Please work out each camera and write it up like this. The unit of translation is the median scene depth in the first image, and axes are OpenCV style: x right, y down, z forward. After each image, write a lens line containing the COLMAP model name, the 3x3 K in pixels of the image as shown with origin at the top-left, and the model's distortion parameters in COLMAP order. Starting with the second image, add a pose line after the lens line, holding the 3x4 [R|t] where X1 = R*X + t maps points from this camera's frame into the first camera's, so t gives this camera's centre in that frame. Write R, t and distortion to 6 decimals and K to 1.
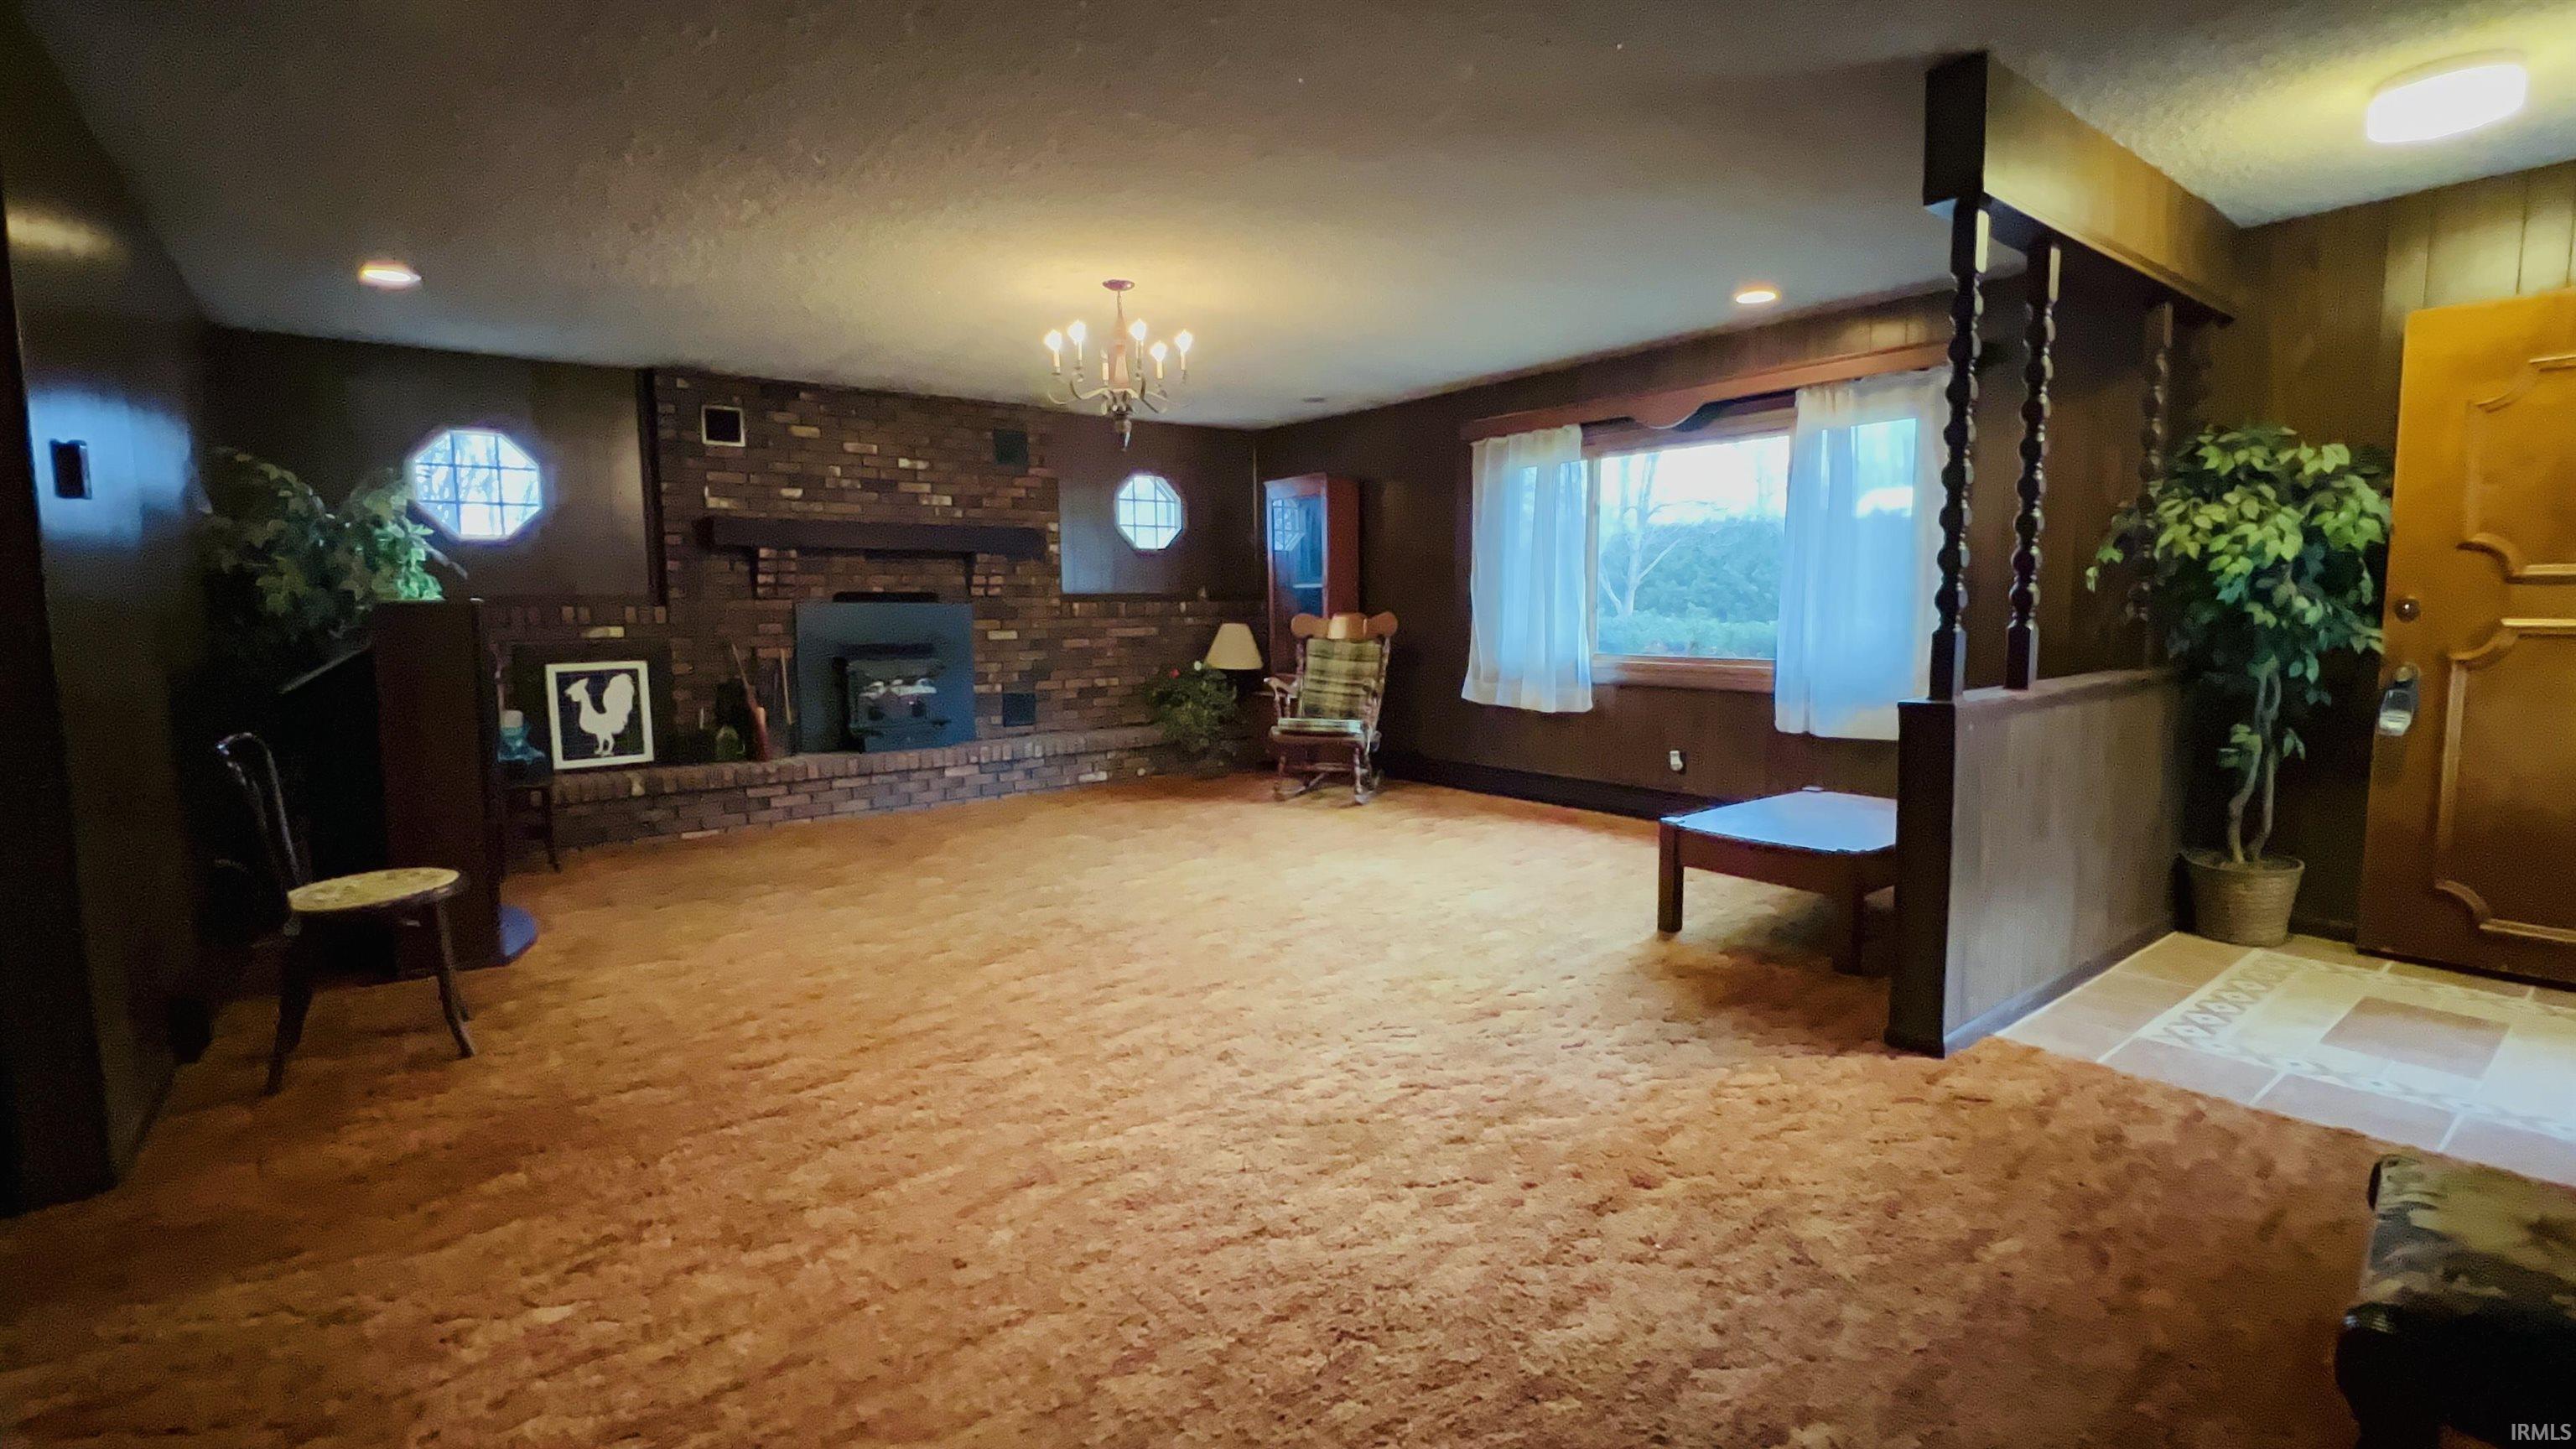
lens RADIAL K [[1129.2, 0, 1282.8], [0, 1129.2, 717.4], [0, 0, 1]] dist [-0.001411, 0.000336]
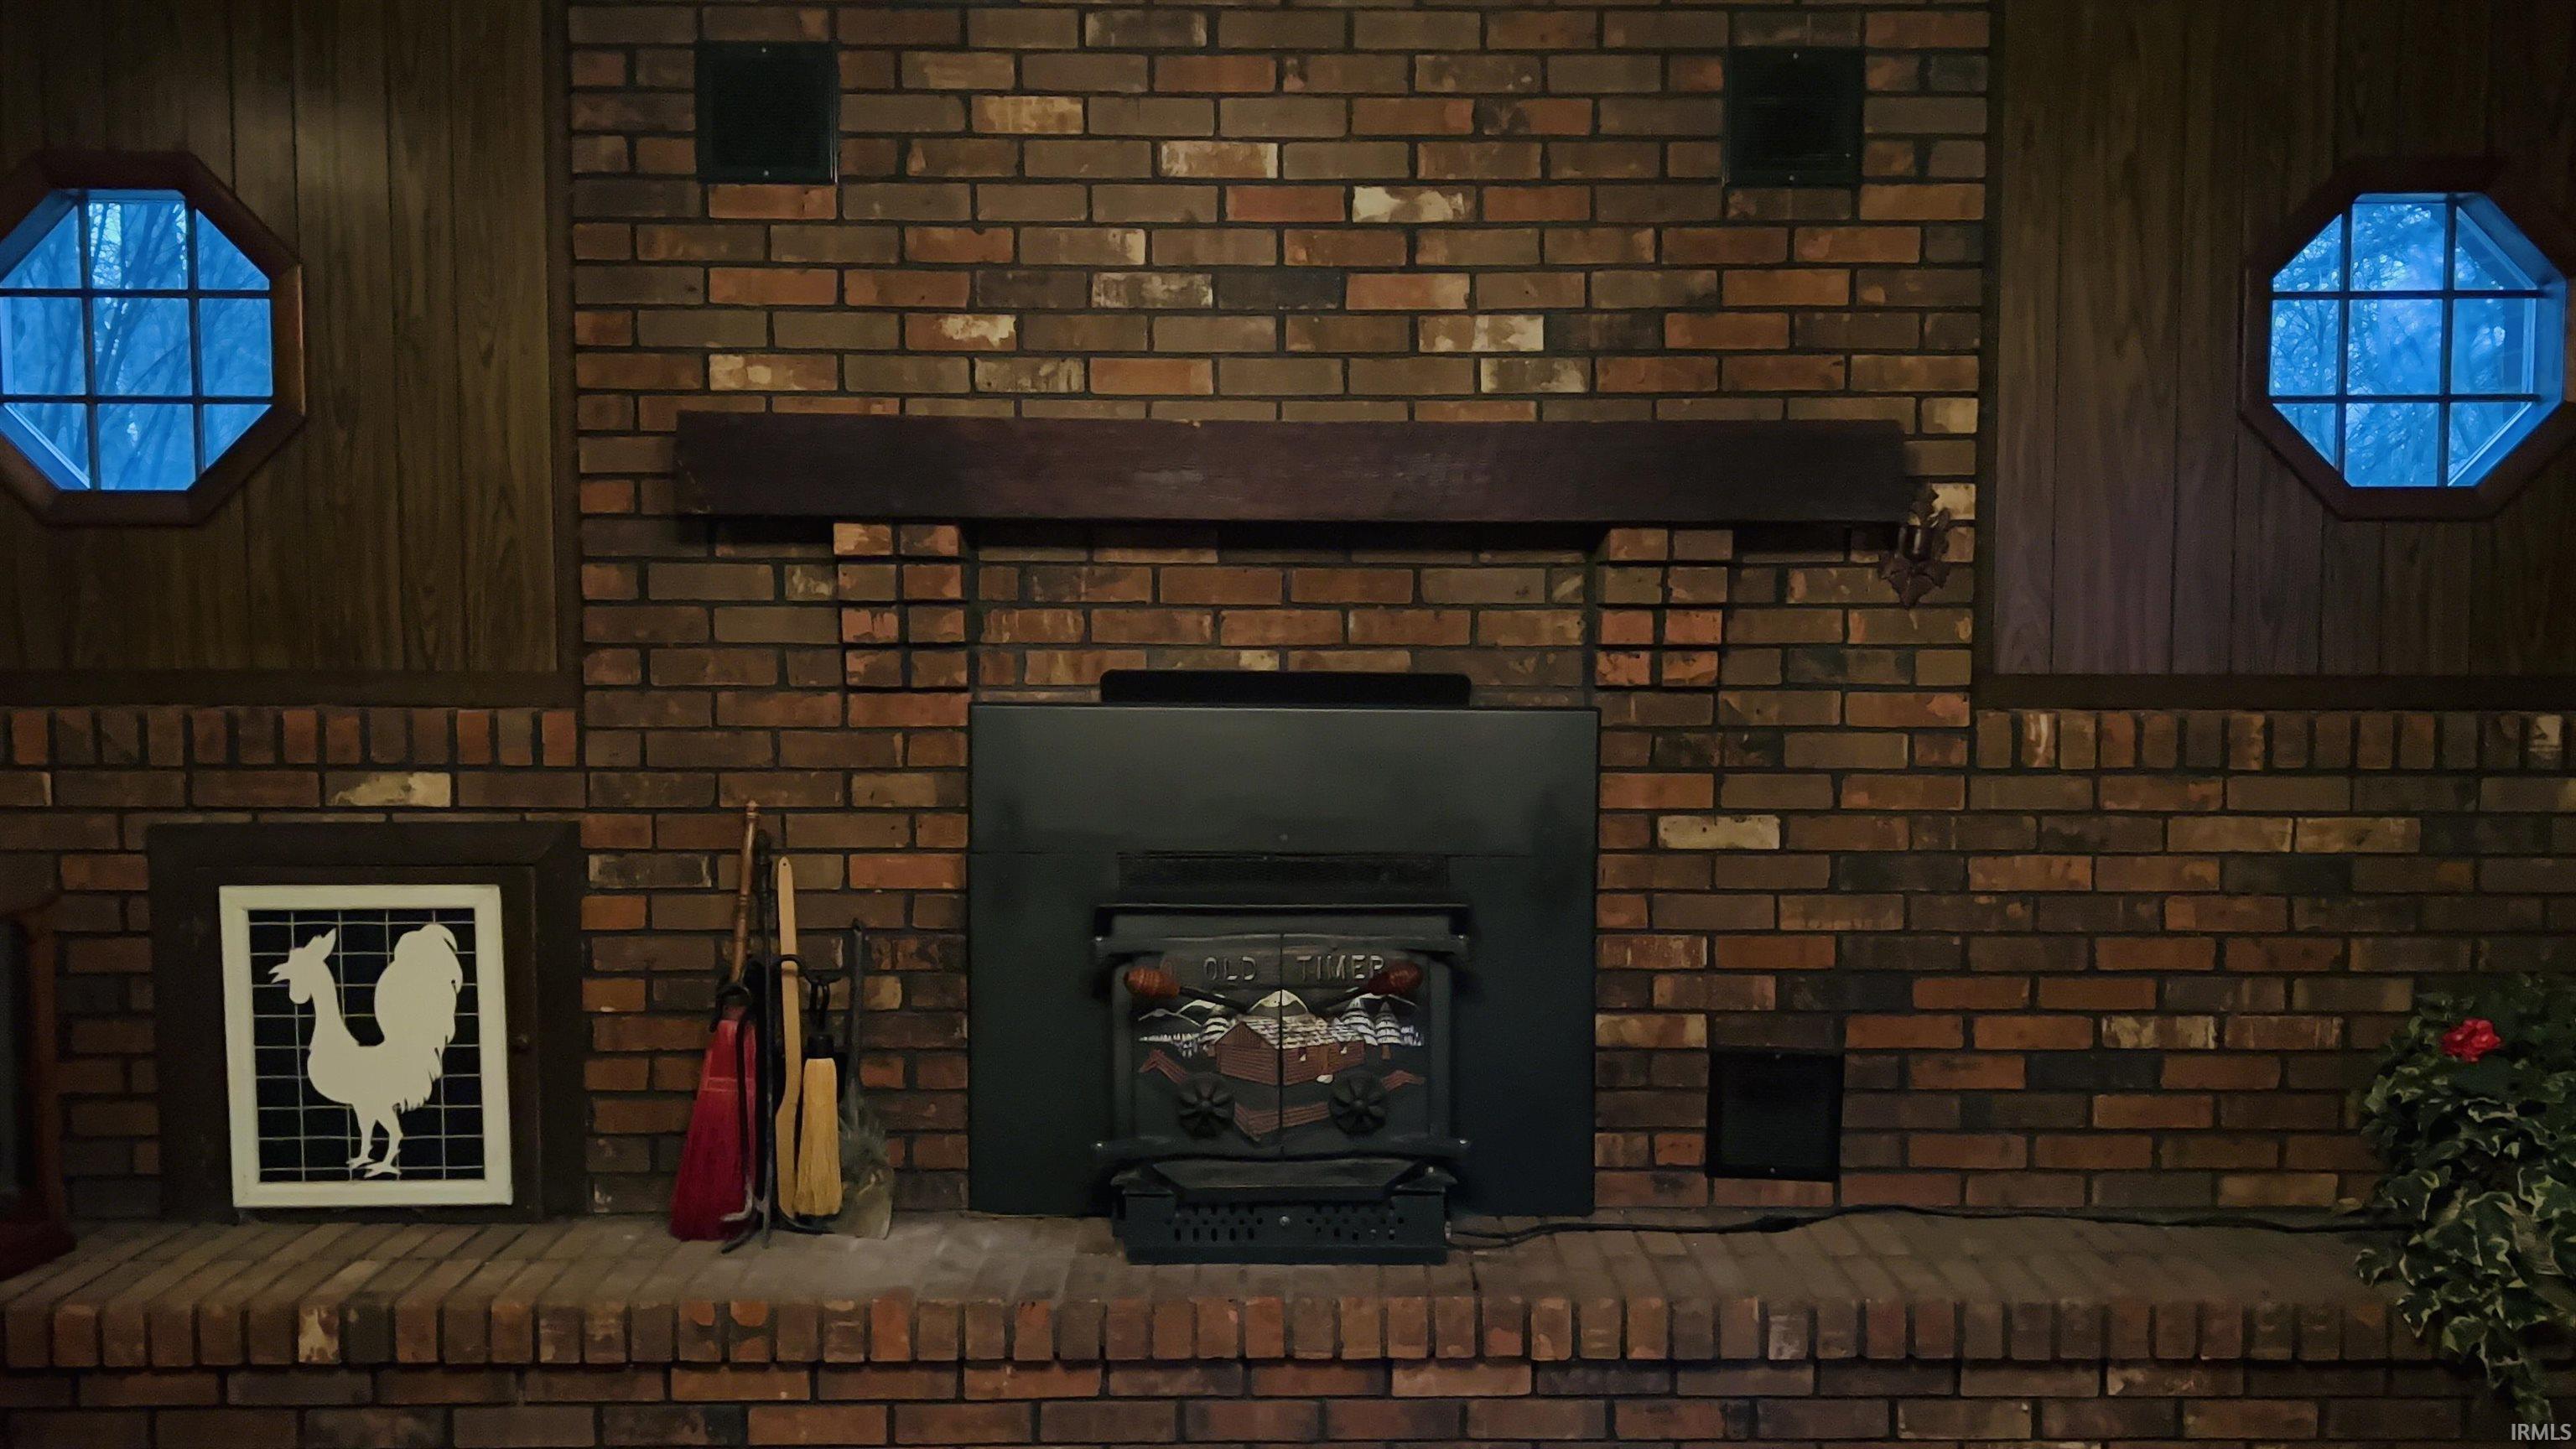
lens RADIAL K [[2141.3, 0, 1288.0], [0, 2141.3, 724.5], [0, 0, 1]] dist [0.109326, -0.201444]
pose [[0.794440, 0.050778, -0.605217, -0.027835], [-0.072029, 0.997343, -0.010873, -0.093217], [0.603057, 0.052231, 0.795986, 0.586826]]
